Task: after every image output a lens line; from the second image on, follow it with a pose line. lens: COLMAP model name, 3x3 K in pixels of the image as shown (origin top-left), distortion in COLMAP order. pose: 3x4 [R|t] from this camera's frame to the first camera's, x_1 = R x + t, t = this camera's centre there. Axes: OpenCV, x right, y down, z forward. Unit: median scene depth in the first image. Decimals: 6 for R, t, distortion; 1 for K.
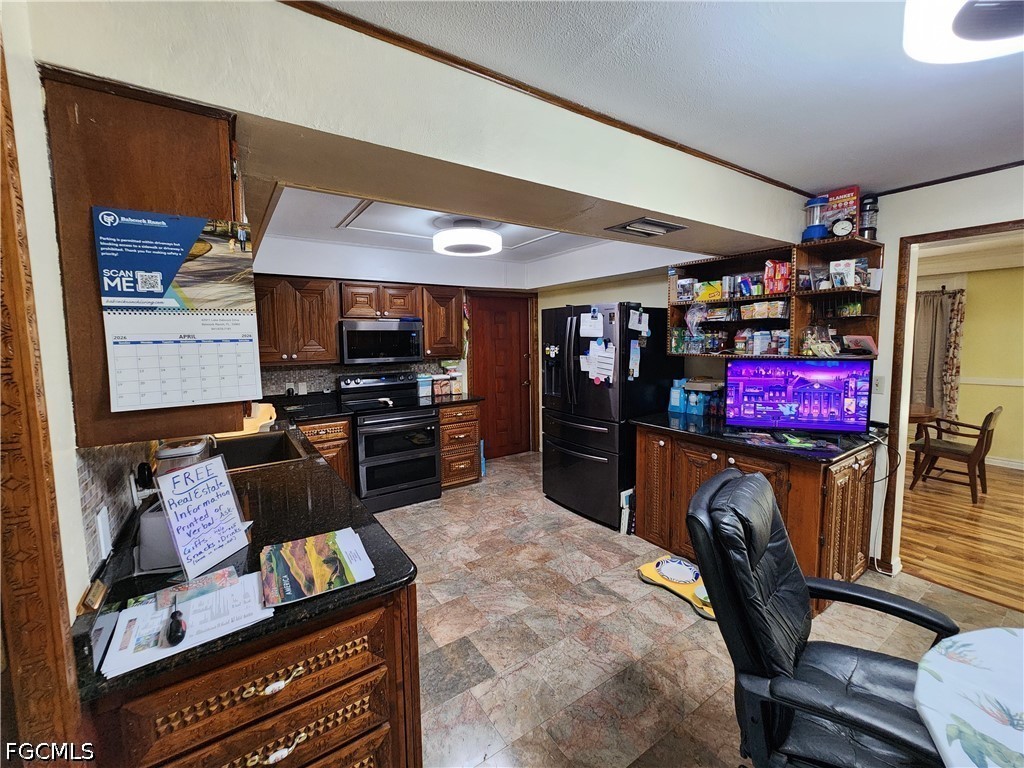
lens RADIAL K [[418.4, 0, 506.3], [0, 418.4, 371.3], [0, 0, 1]] dist [-0.001176, -0.000045]
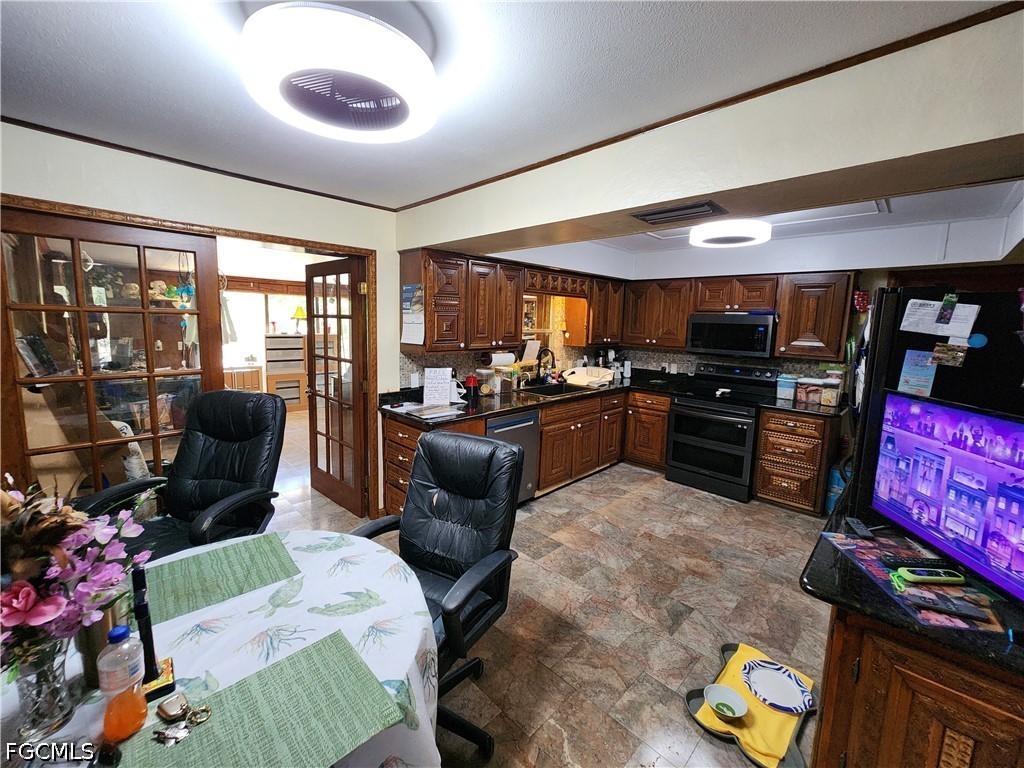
lens RADIAL K [[418.4, 0, 506.3], [0, 418.4, 371.3], [0, 0, 1]] dist [-0.001176, -0.000045]
pose [[0.195445, 0.137925, -0.970967, 0.750364], [-0.113213, 0.986615, 0.117360, -0.049222], [0.974158, 0.086989, 0.208444, 0.315344]]
